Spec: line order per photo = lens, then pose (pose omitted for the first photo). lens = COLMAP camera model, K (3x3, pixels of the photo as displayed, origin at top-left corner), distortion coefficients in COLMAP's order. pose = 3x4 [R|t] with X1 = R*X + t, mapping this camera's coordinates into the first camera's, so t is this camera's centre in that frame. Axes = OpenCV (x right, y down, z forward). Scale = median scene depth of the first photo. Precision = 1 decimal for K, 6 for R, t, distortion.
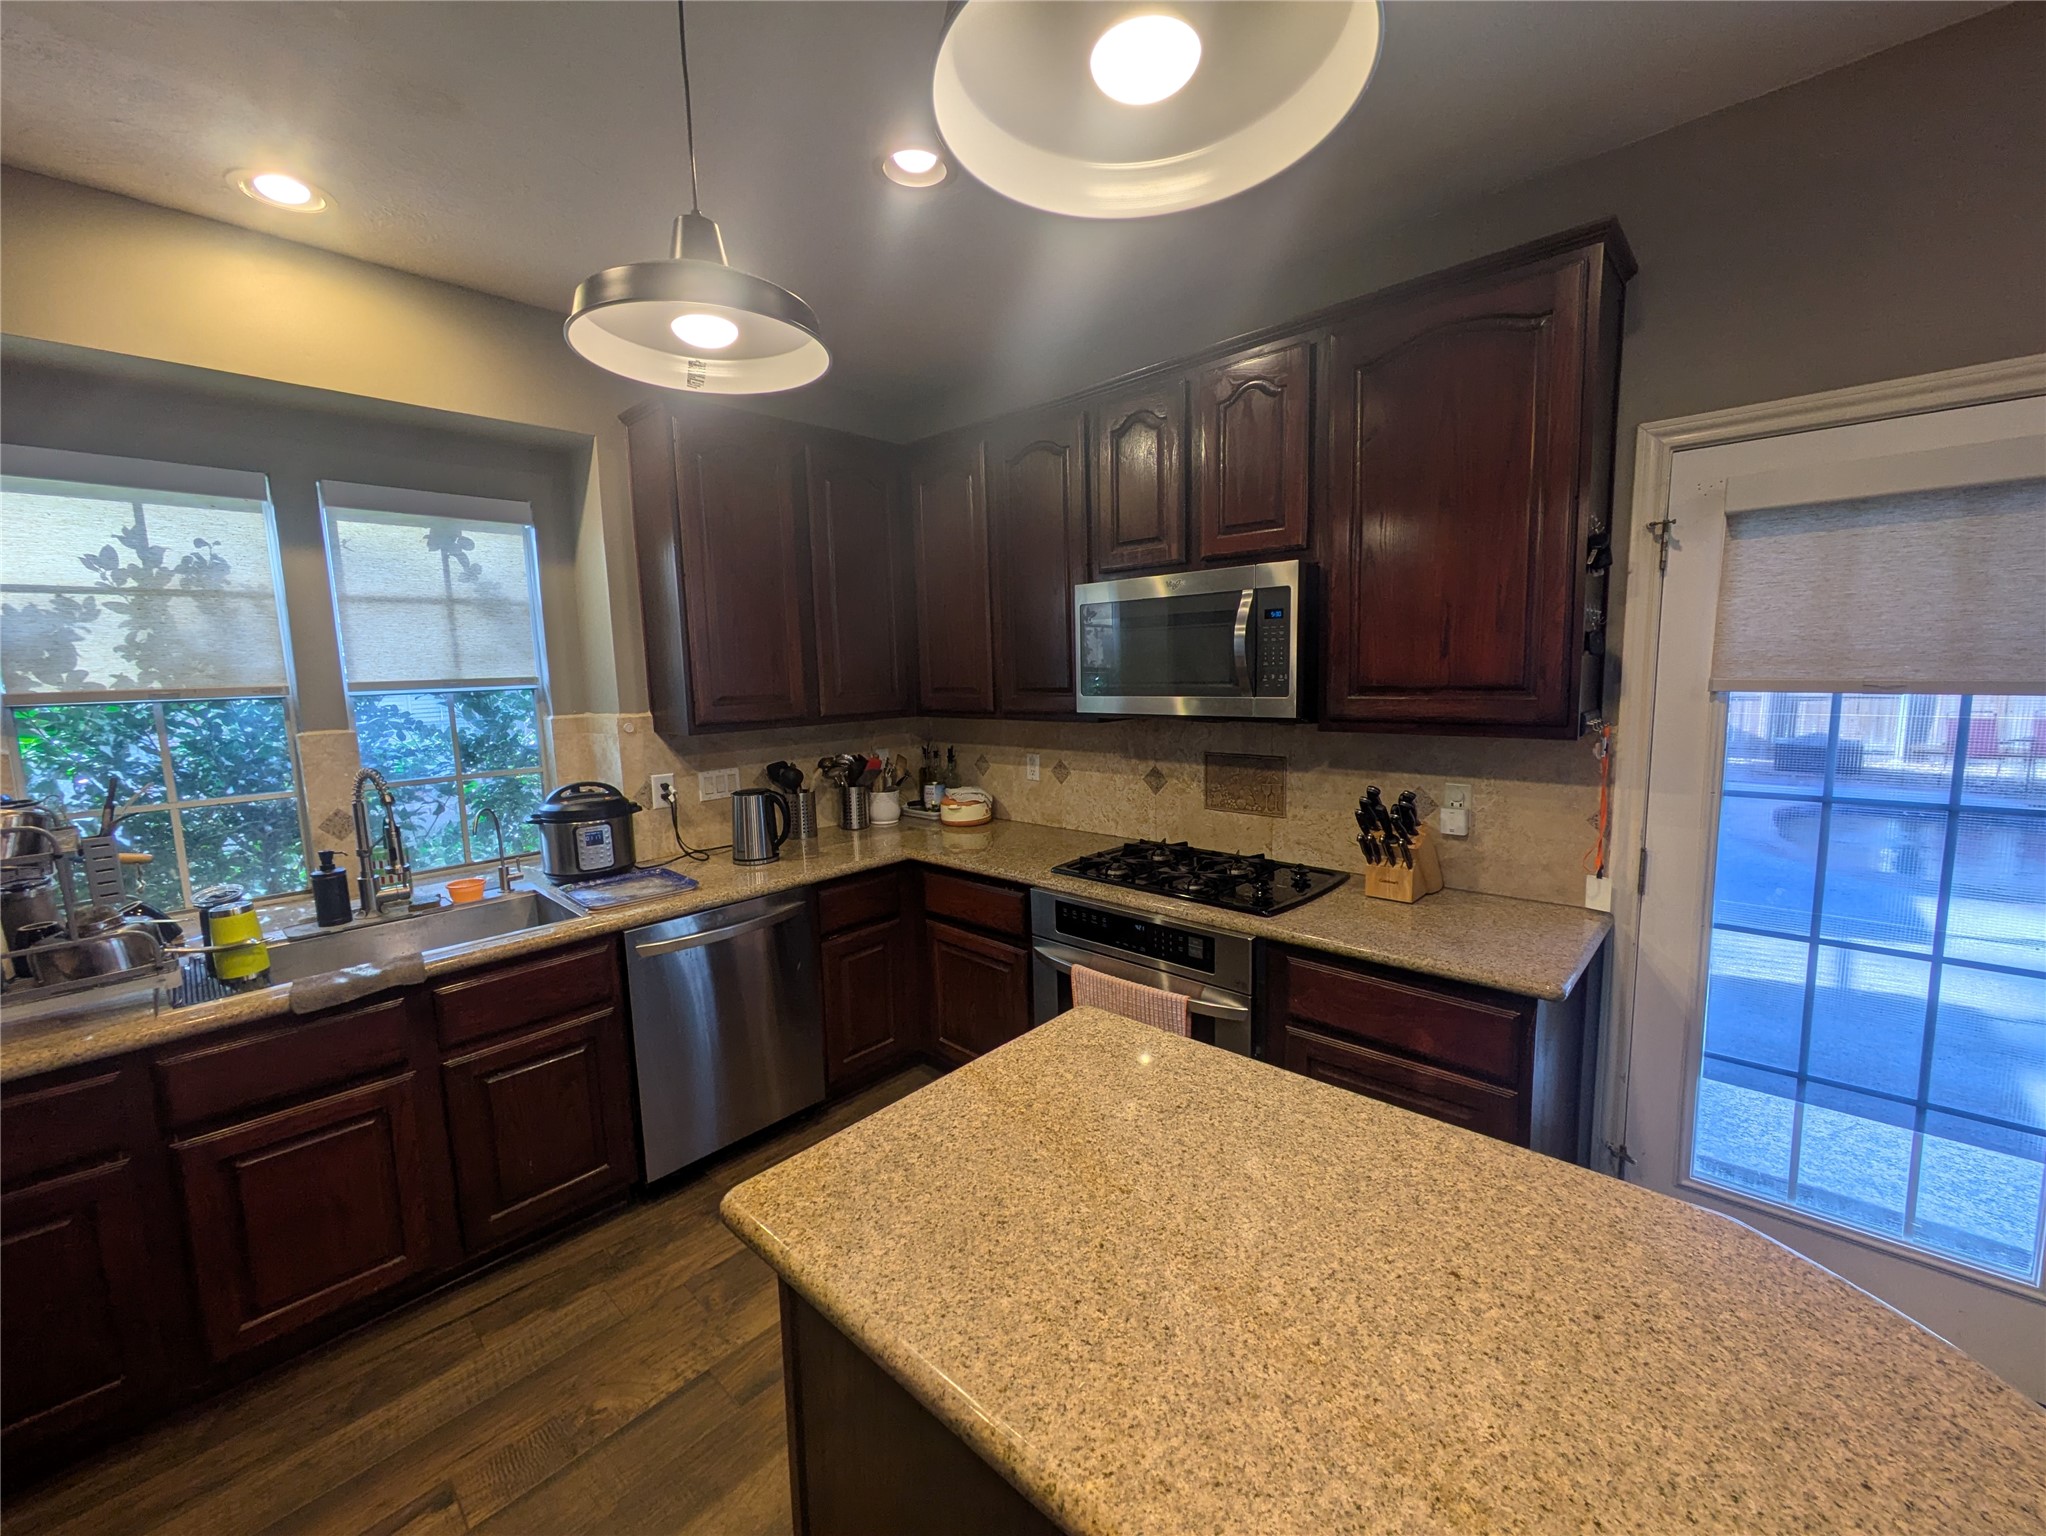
lens RADIAL K [[811.5, 0, 1028.1], [0, 811.5, 766.3], [0, 0, 1]] dist [-0.000223, -0.000222]
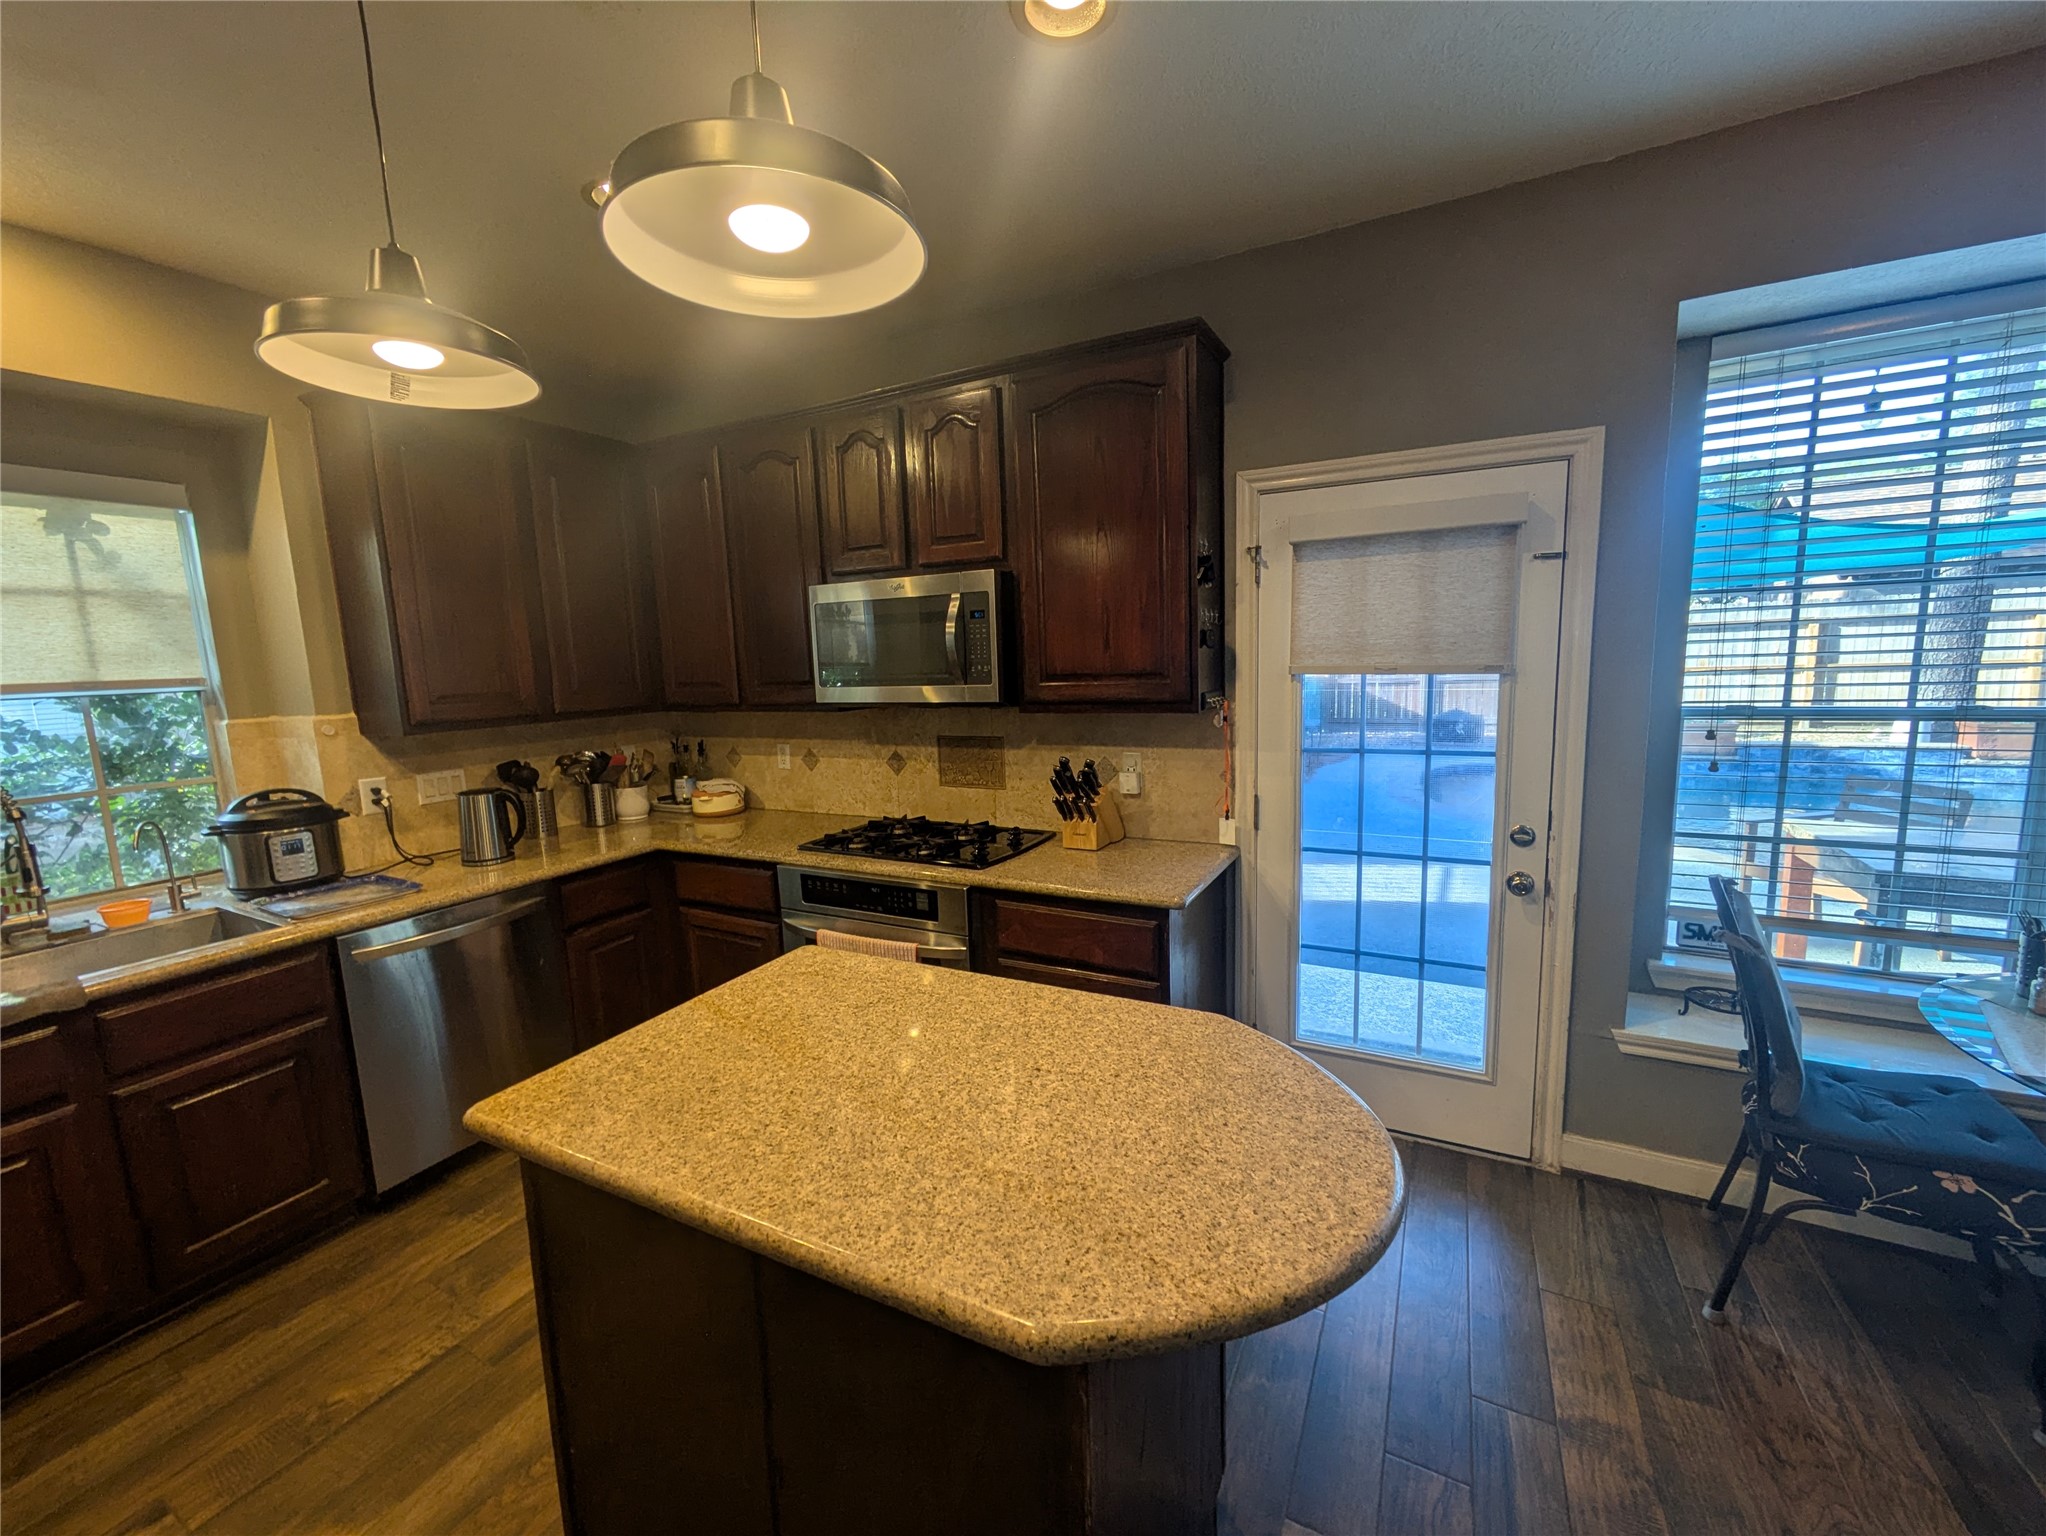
lens RADIAL K [[811.5, 0, 1029.9], [0, 811.5, 764.9], [0, 0, 1]] dist [-0.000223, -0.000222]
pose [[0.963818, -0.042462, 0.263156, 0.062165], [0.041274, 0.999097, 0.010045, 0.024714], [-0.263345, 0.001180, 0.964701, -0.174095]]
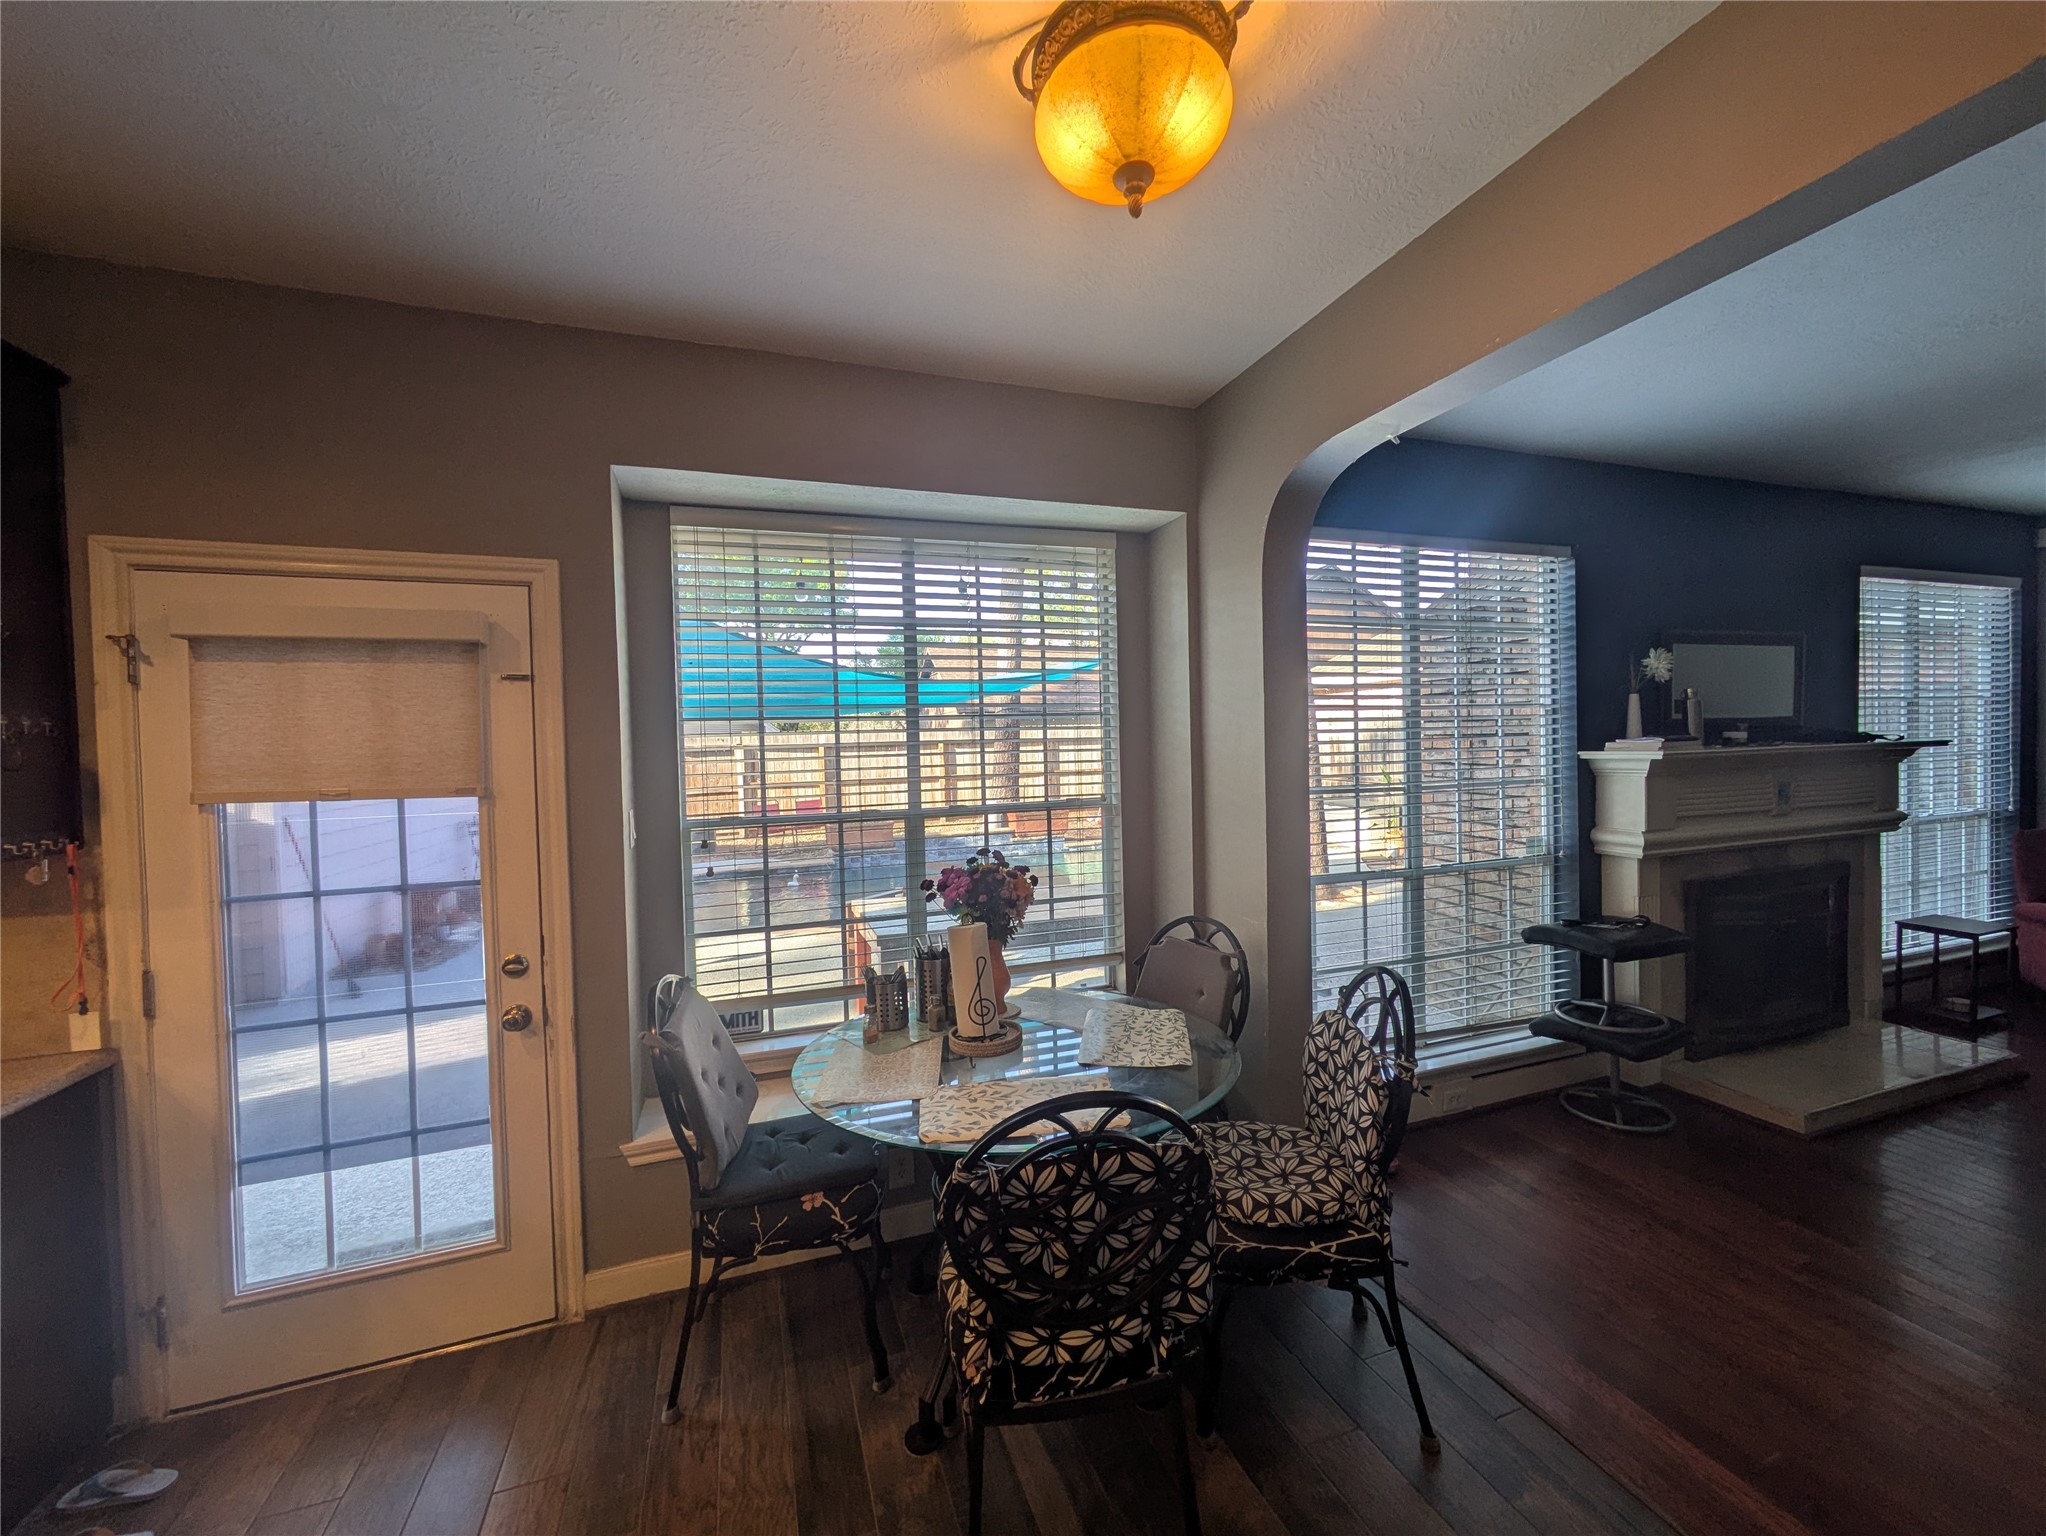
lens RADIAL K [[811.5, 0, 1080.8], [0, 811.5, 763.9], [0, 0, 1]] dist [-0.000223, -0.000222]
pose [[0.438983, -0.007877, 0.898461, 0.389550], [0.124050, 0.990917, -0.051922, 0.047203], [-0.889891, 0.134247, 0.435973, -0.431651]]
